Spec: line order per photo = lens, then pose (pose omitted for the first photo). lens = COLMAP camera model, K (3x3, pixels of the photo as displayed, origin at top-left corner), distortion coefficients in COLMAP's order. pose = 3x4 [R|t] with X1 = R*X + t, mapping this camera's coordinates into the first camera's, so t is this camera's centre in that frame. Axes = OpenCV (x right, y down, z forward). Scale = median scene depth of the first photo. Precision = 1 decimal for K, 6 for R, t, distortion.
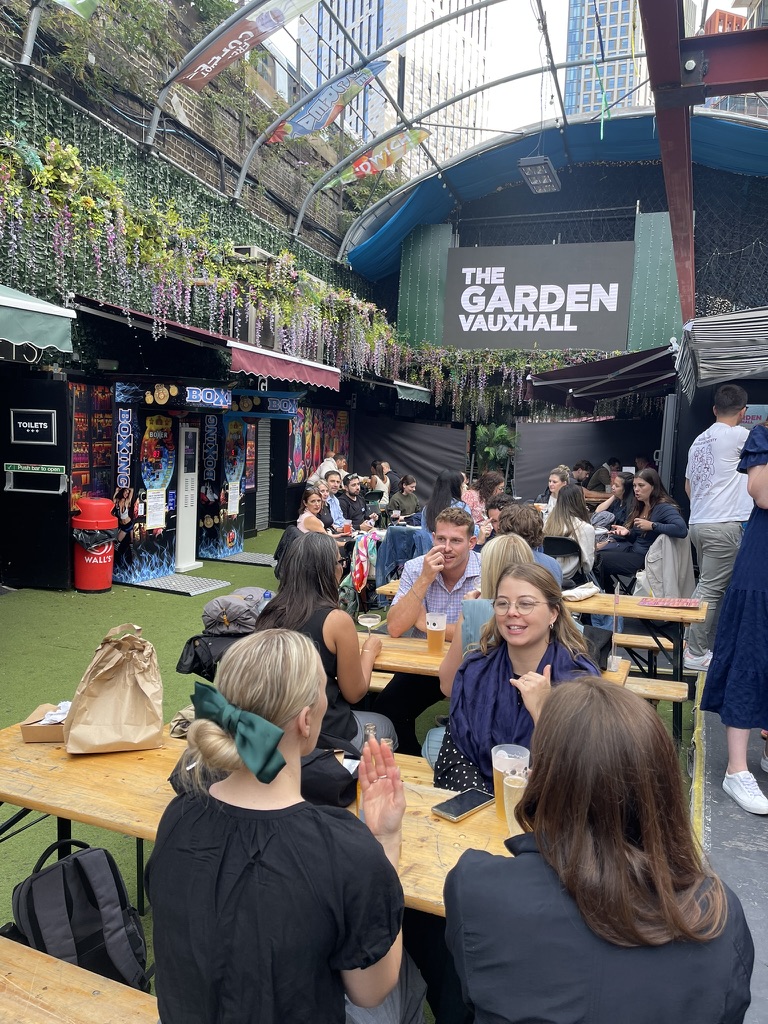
lens RADIAL K [[745.2, 0, 383.1], [0, 745.2, 512.9], [0, 0, 1]] dist [0.001255, -0.000627]
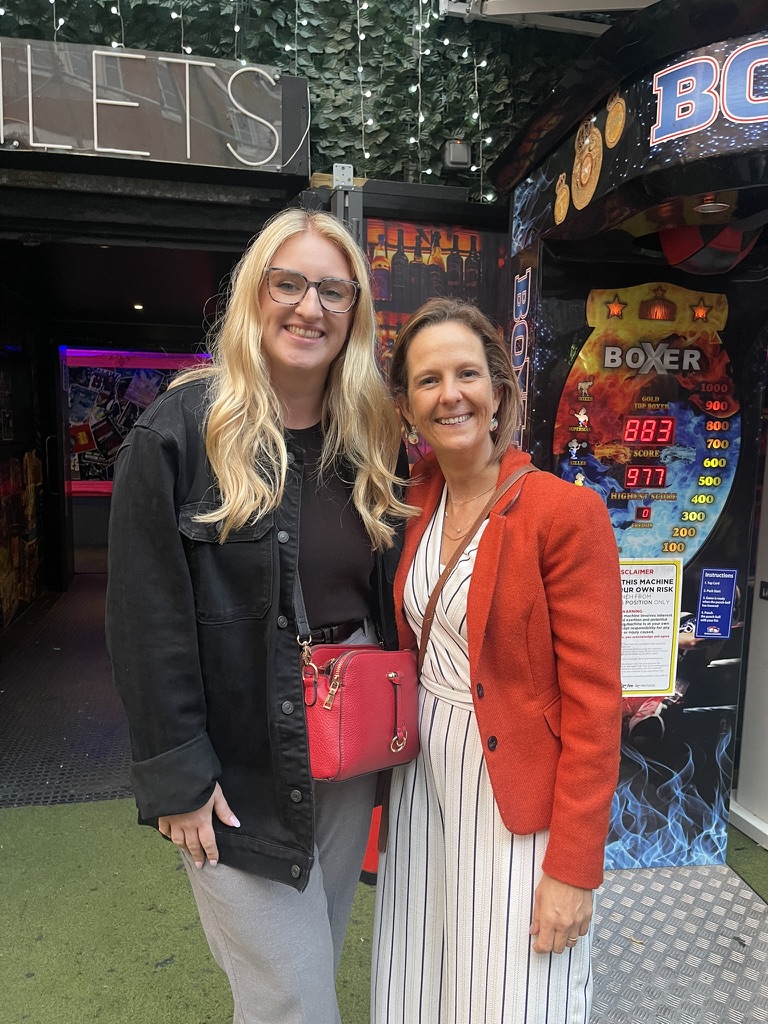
lens RADIAL K [[745.2, 0, 384.2], [0, 745.2, 511.2], [0, 0, 1]] dist [0.001255, -0.000627]
pose [[0.475787, 0.059734, -0.877530, -0.106323], [-0.092874, 0.995526, 0.017411, -0.044844], [0.874643, 0.073216, 0.479206, 0.774807]]
